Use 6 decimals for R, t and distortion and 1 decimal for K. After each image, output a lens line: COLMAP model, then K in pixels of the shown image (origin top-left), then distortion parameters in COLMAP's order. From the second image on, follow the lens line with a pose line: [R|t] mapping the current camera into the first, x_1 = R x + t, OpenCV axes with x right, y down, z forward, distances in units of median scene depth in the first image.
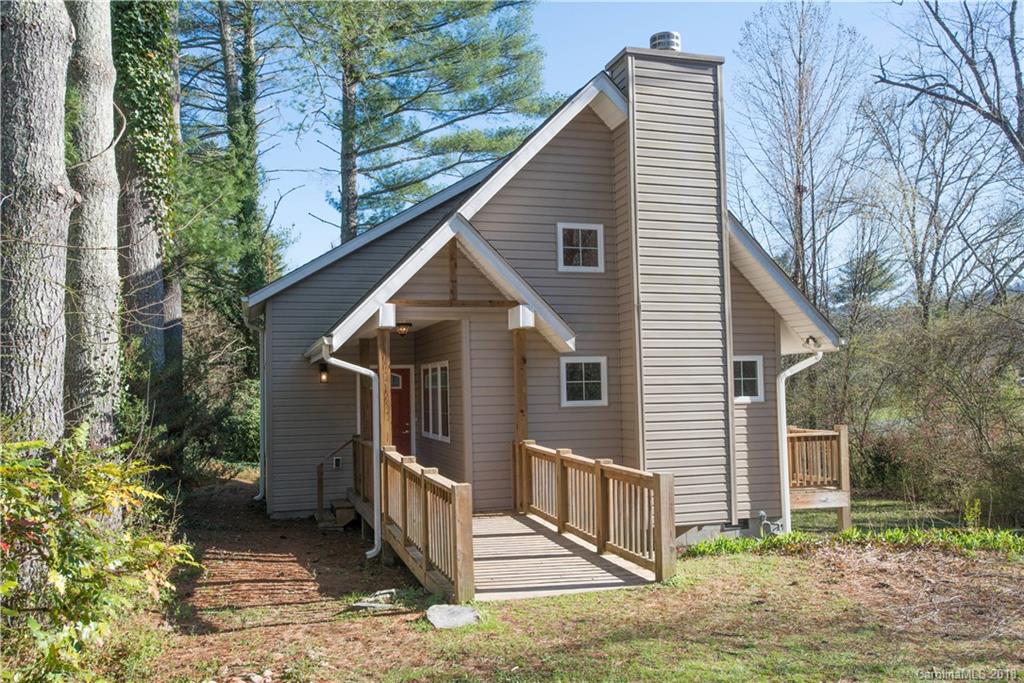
lens RADIAL K [[847.2, 0, 512.0], [0, 847.2, 341.5], [0, 0, 1]] dist [0.010667, 0.013021]
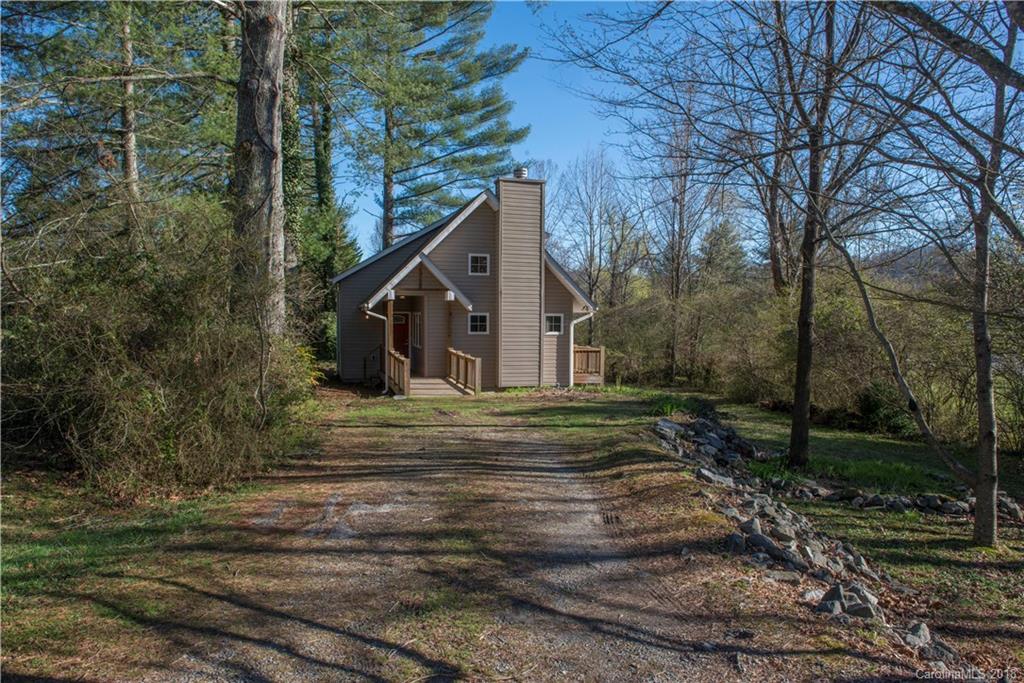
lens RADIAL K [[700.8, 0, 508.6], [0, 700.8, 328.8], [0, 0, 1]] dist [-0.000027, -0.000427]
pose [[0.999079, 0.027602, -0.032854, 0.229761], [-0.025174, 0.997076, 0.072154, -0.077655], [0.034750, -0.071260, 0.996852, -0.891527]]
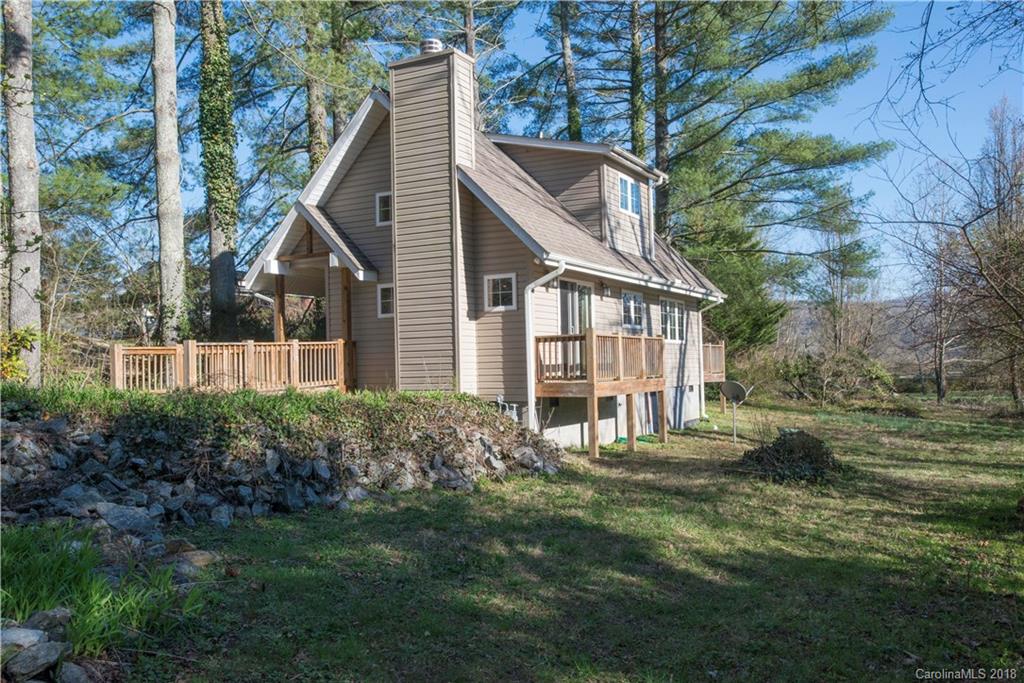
lens RADIAL K [[847.2, 0, 512.0], [0, 847.2, 341.5], [0, 0, 1]] dist [0.010667, 0.013021]
pose [[0.692735, -0.018166, -0.720963, 1.283359], [0.052929, 0.998267, 0.025703, 0.091792], [0.719247, -0.055966, 0.692497, 0.138009]]
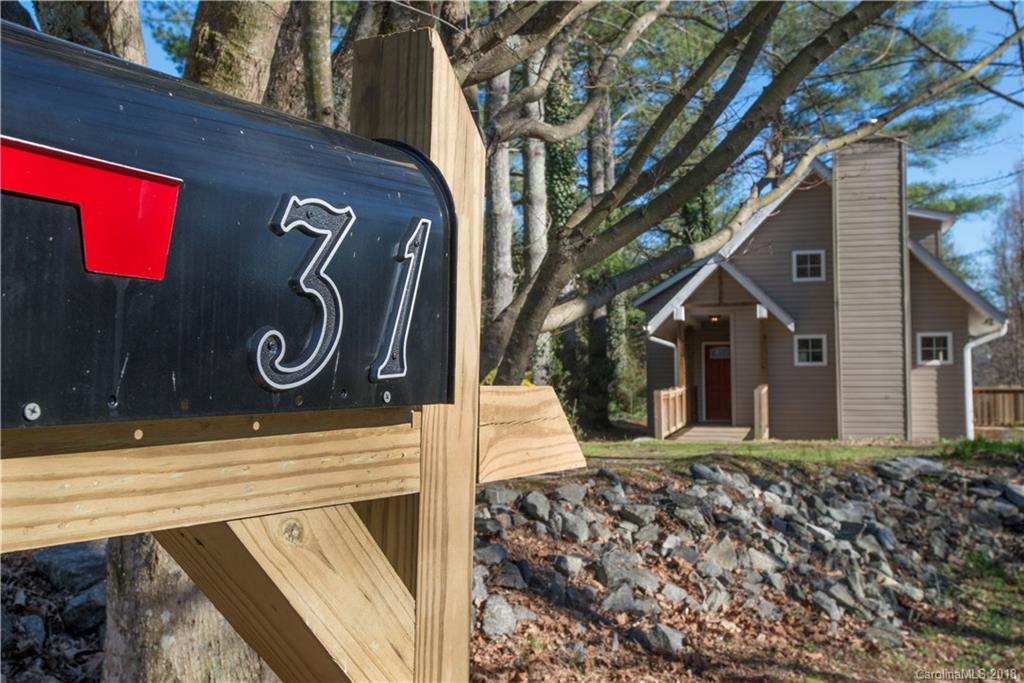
lens RADIAL K [[987.4, 0, 512.0], [0, 987.4, 341.5], [0, 0, 1]] dist [0.019834, 0.013745]
pose [[0.837696, -0.010668, -0.546032, 0.632485], [0.019715, 0.999748, 0.010712, -0.000249], [0.545781, -0.019739, 0.837696, -0.862990]]
